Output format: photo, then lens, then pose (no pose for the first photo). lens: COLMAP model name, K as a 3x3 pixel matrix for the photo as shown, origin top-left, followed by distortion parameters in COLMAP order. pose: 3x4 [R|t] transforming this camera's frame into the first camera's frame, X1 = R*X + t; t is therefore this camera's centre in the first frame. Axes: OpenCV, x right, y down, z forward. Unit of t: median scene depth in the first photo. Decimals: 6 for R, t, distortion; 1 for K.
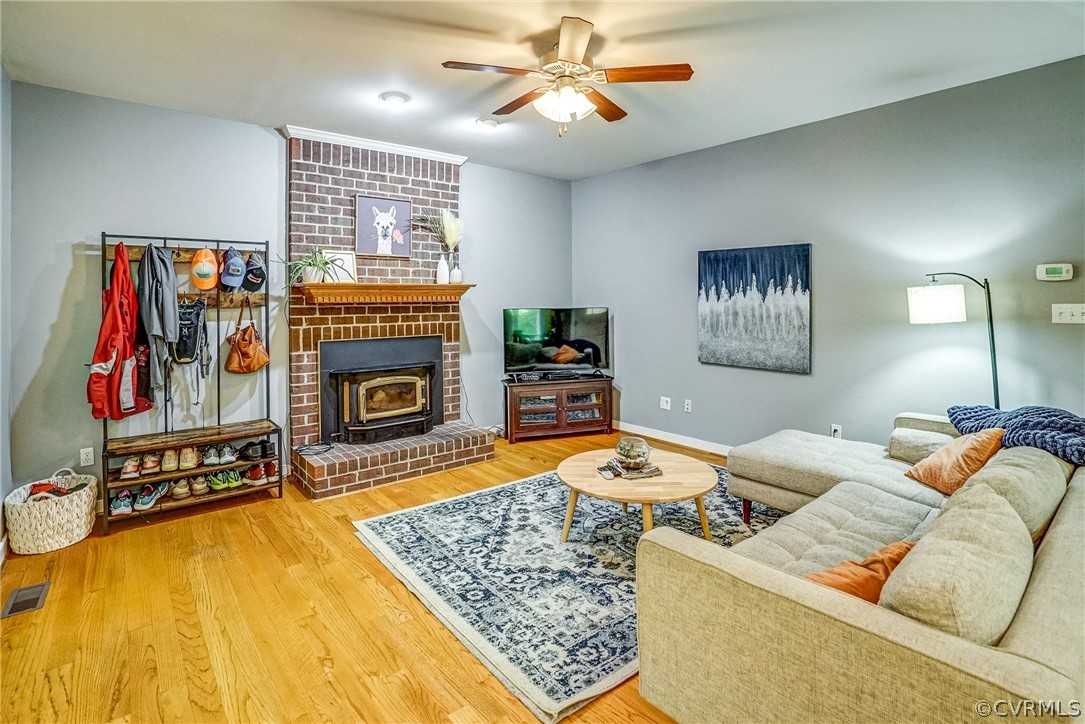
lens RADIAL K [[520.5, 0, 578.9], [0, 520.5, 301.1], [0, 0, 1]] dist [-0.038931, 0.009979]
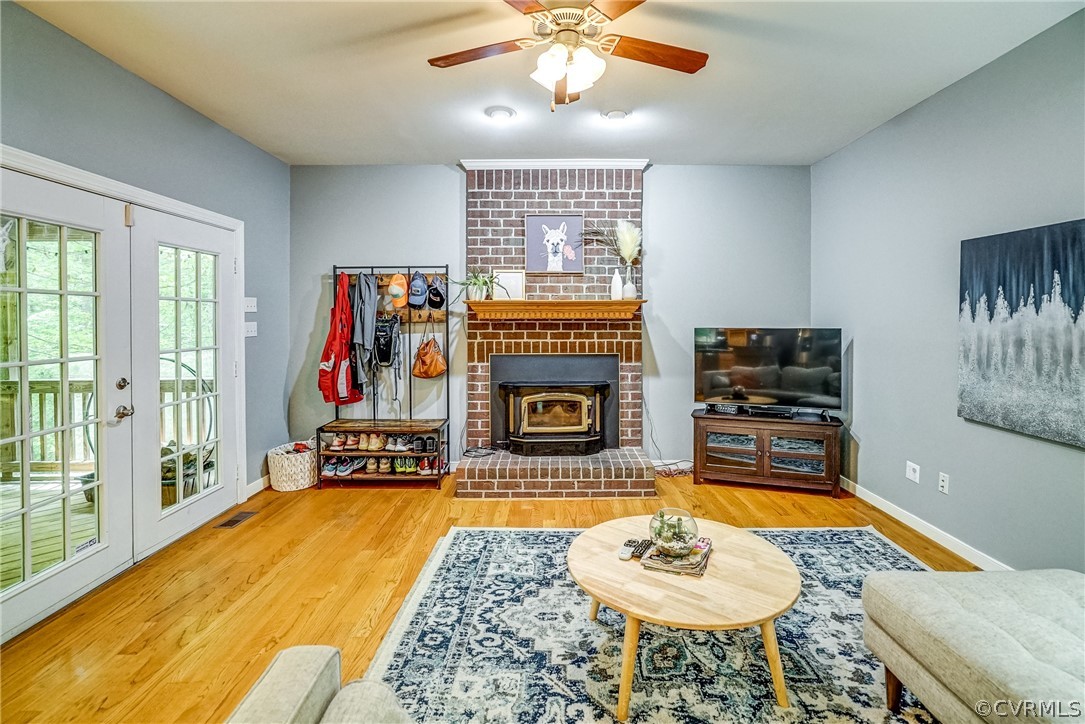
lens RADIAL K [[520.5, 0, 578.5], [0, 520.5, 324.3], [0, 0, 1]] dist [-0.038931, 0.009979]
pose [[0.764428, 0.013144, -0.644576, 0.387671], [-0.006848, 0.999901, 0.012269, 0.000410], [0.644673, -0.004965, 0.764442, 0.320174]]
